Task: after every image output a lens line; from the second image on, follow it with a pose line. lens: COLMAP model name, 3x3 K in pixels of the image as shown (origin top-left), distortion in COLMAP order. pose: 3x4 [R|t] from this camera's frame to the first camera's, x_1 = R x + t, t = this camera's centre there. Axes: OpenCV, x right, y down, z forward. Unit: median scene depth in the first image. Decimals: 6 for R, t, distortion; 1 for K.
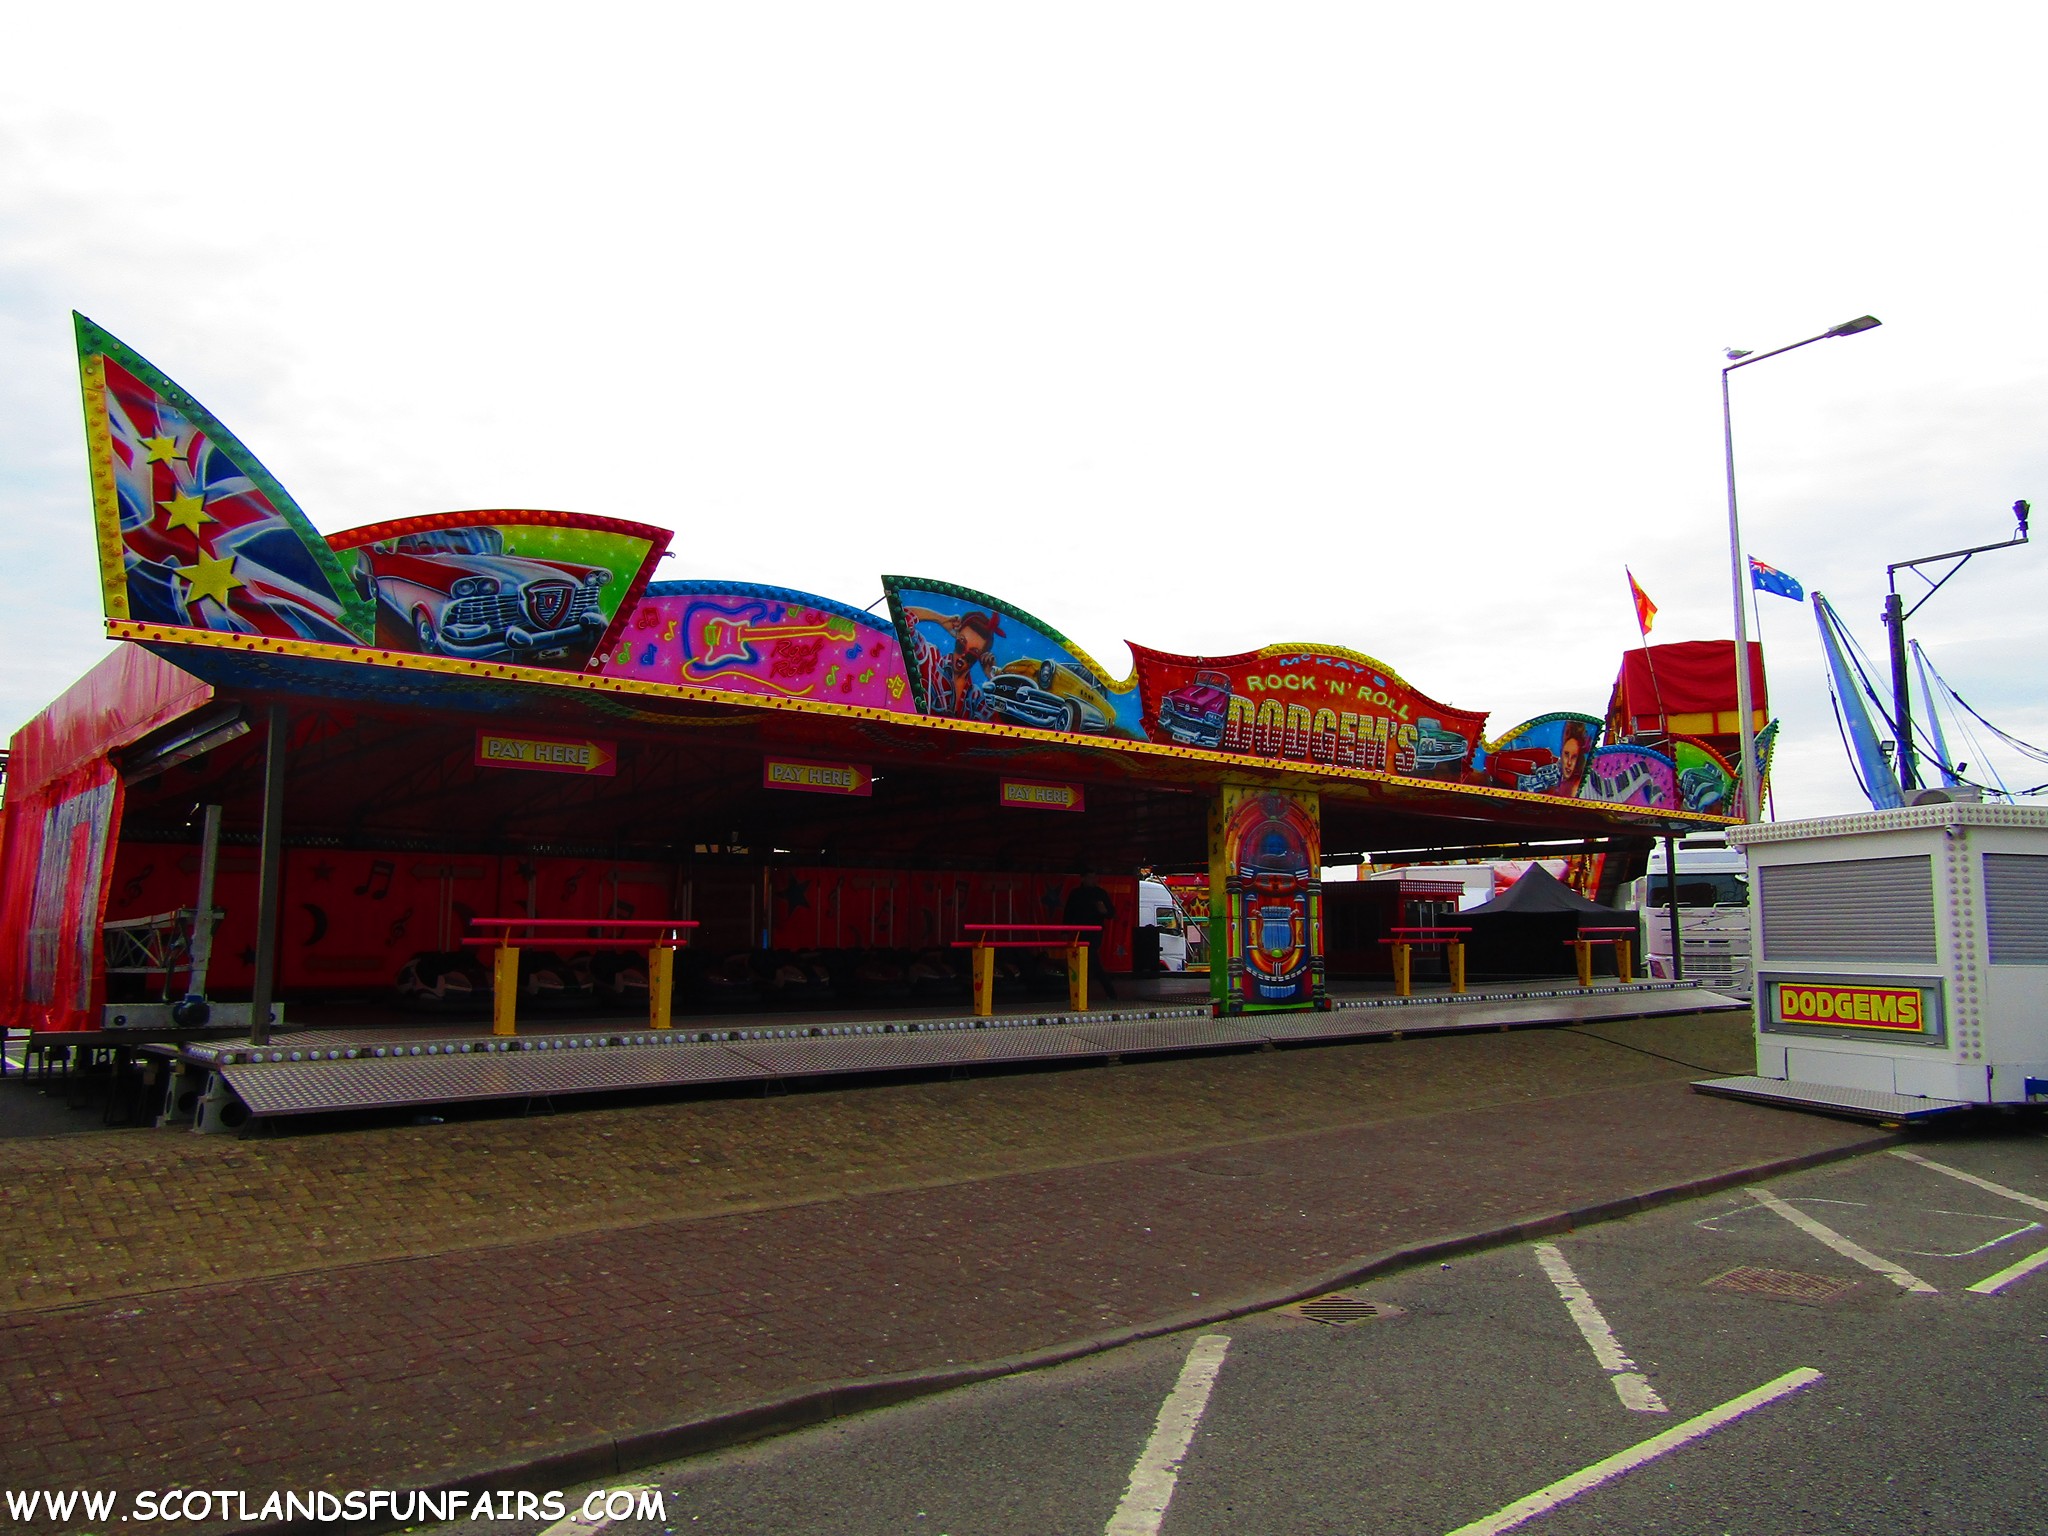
lens RADIAL K [[1457.8, 0, 1024.0], [0, 1457.8, 768.0], [0, 0, 1]] dist [-0.010504, 0.001721]
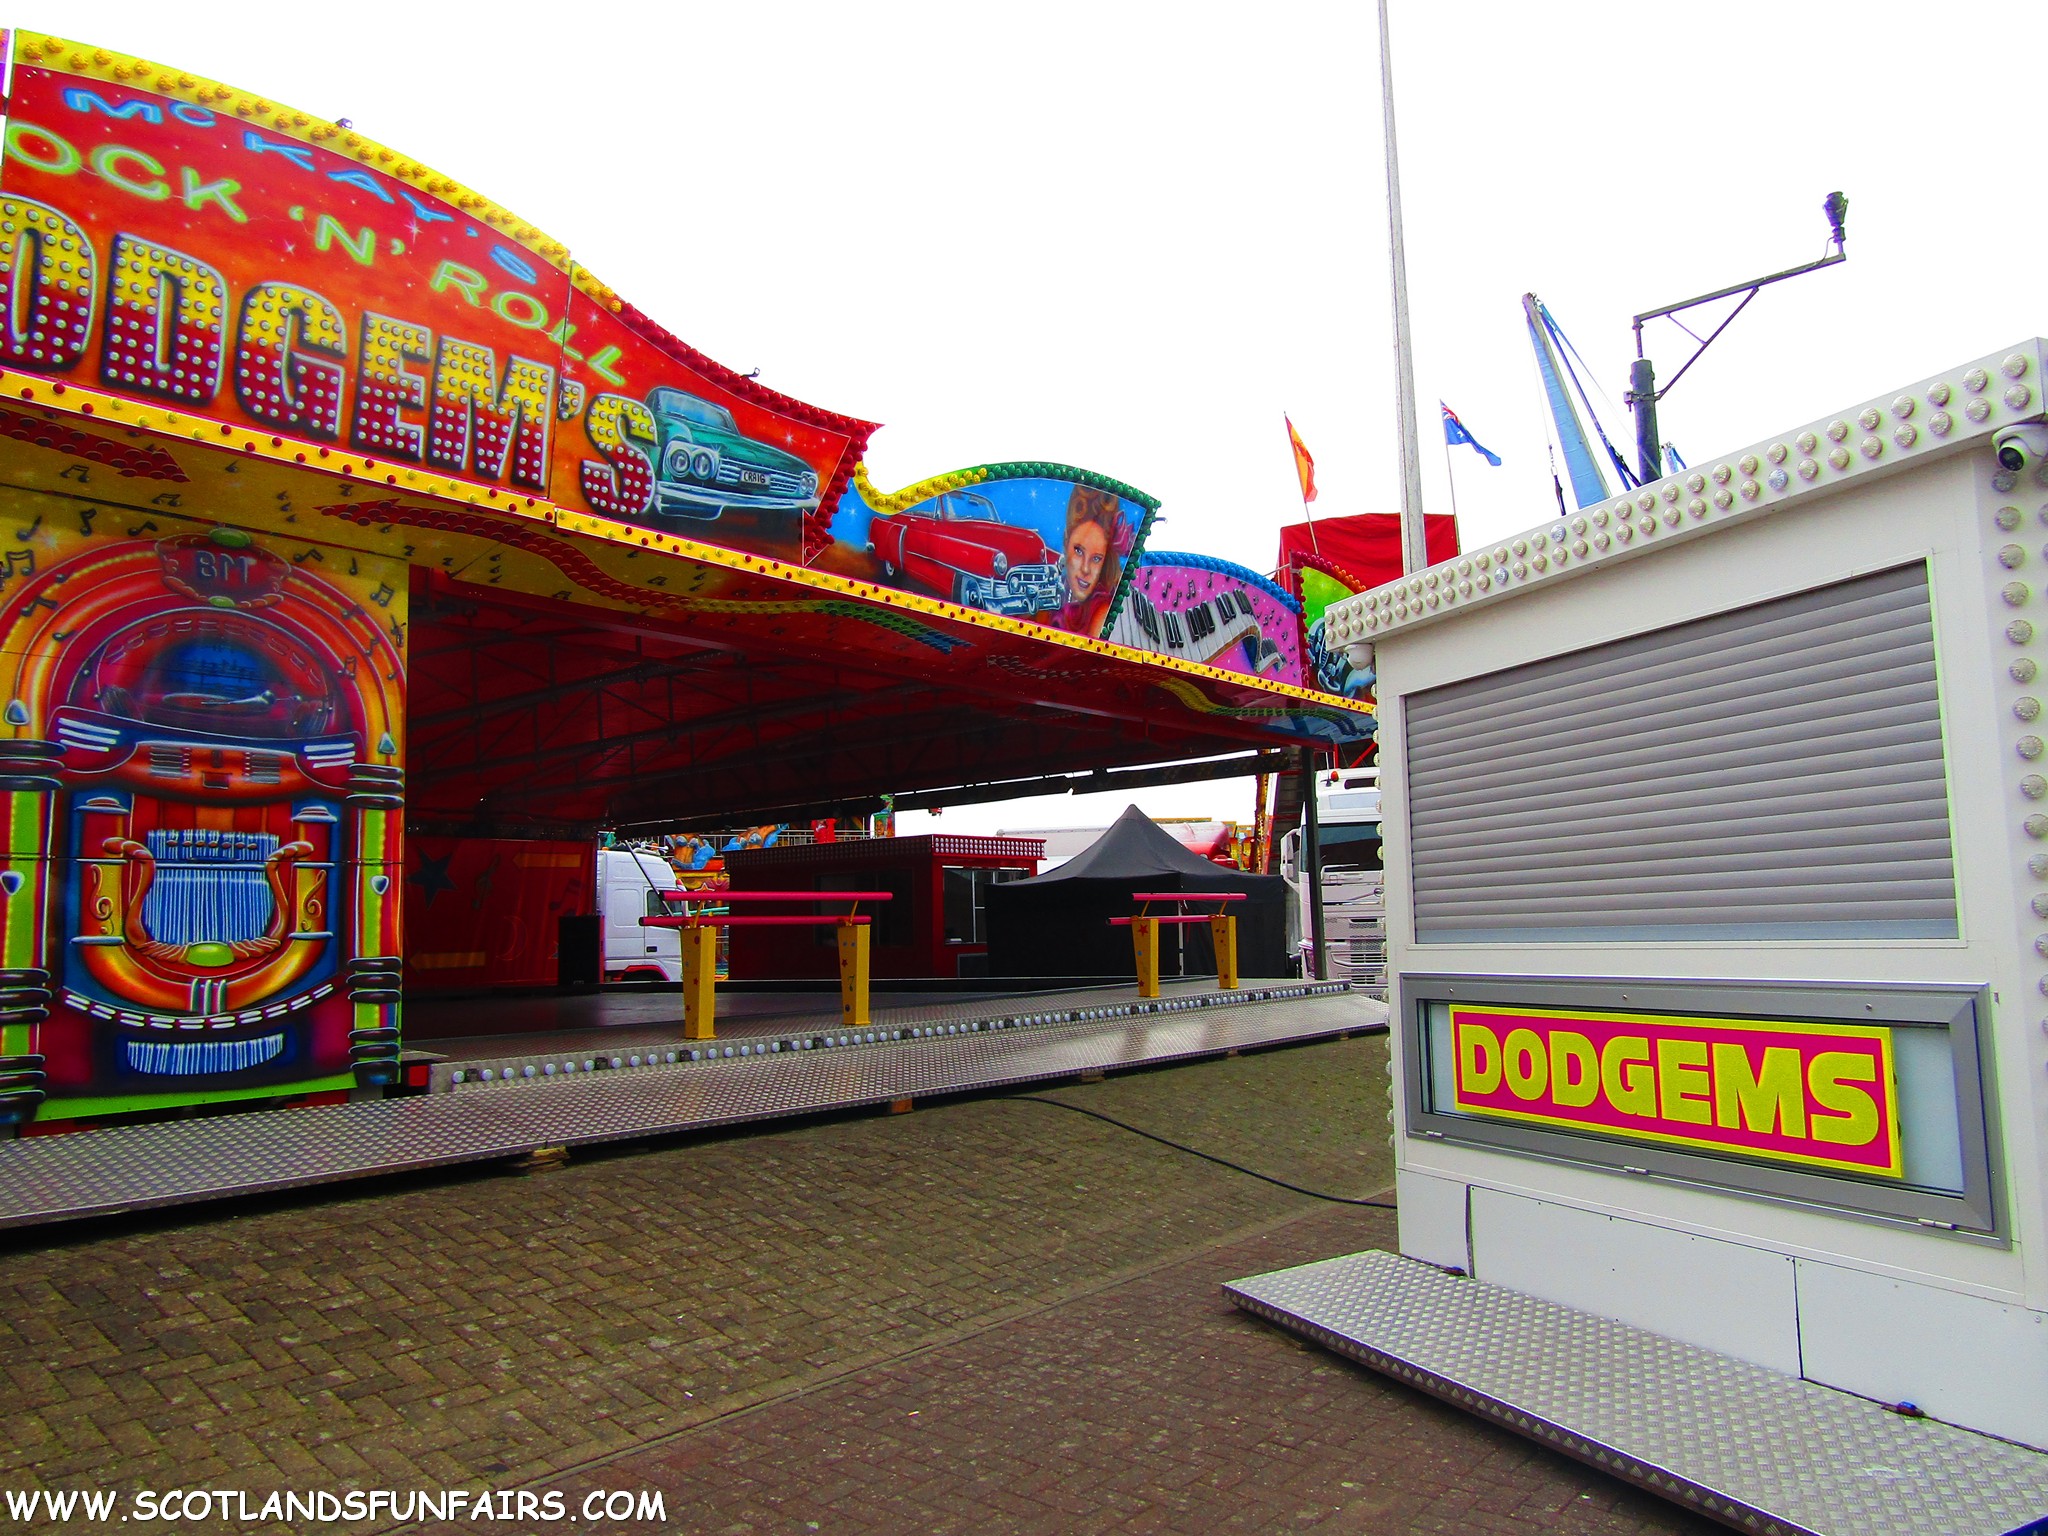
lens RADIAL K [[1457.8, 0, 1024.0], [0, 1457.8, 768.0], [0, 0, 1]] dist [-0.010504, 0.001721]
pose [[0.985591, -0.004010, 0.169101, 0.310751], [0.003996, 0.999992, 0.000421, 0.077707], [-0.169101, 0.000261, 0.985599, 0.580349]]
